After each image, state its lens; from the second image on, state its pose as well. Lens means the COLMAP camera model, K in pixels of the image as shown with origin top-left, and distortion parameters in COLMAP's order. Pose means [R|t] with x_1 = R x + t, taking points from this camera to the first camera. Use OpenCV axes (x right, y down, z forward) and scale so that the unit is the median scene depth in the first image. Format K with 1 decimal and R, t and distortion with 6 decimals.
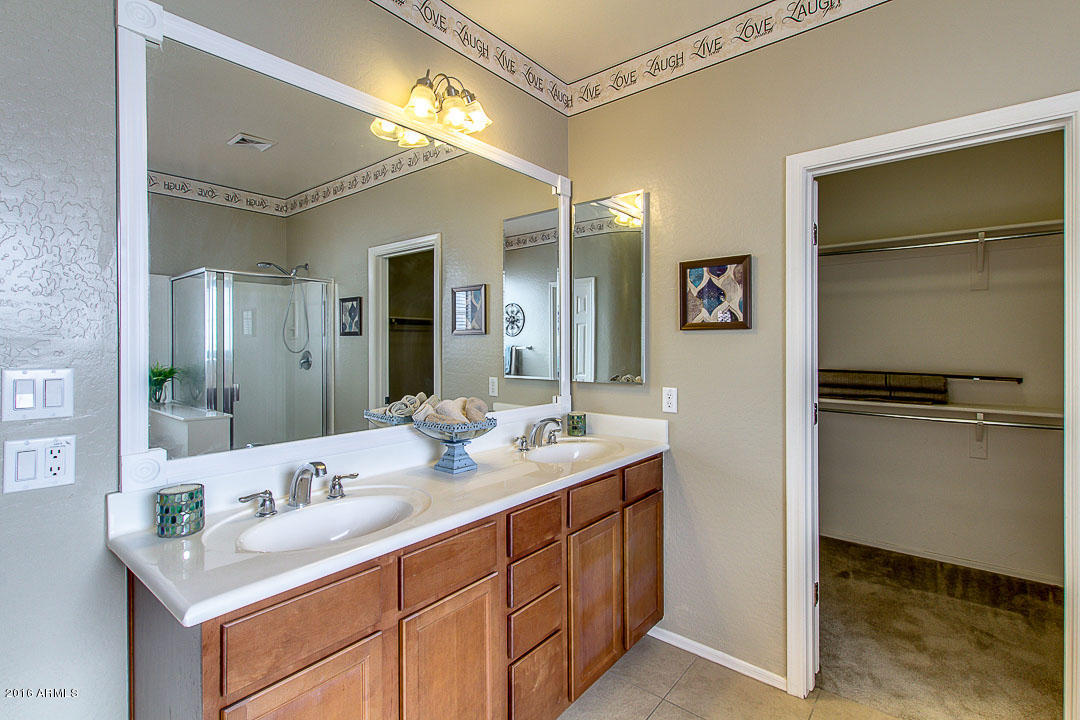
lens RADIAL K [[497.5, 0, 541.8], [0, 497.5, 341.4], [0, 0, 1]] dist [0.000912, -0.000183]
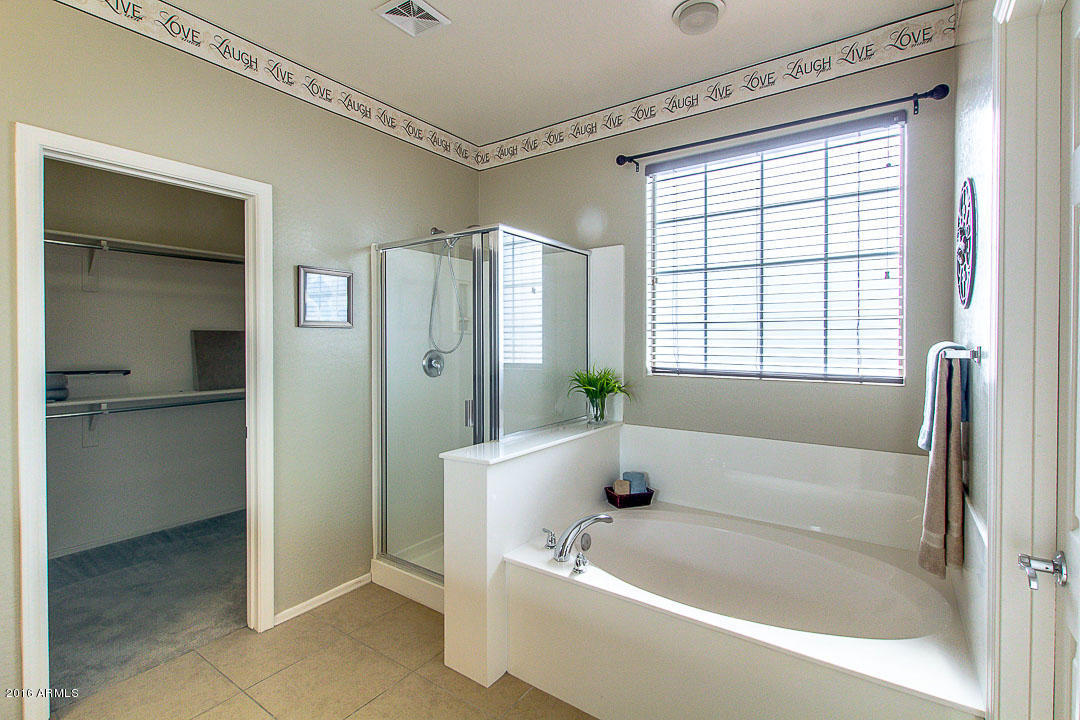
lens RADIAL K [[506.1, 0, 538.0], [0, 506.1, 365.0], [0, 0, 1]] dist [0.002784, -0.000461]
pose [[-0.062414, -0.047618, 0.996914, -0.402197], [-0.011762, 0.998827, 0.046973, -0.009151], [-0.997981, -0.008794, -0.062900, 0.149624]]
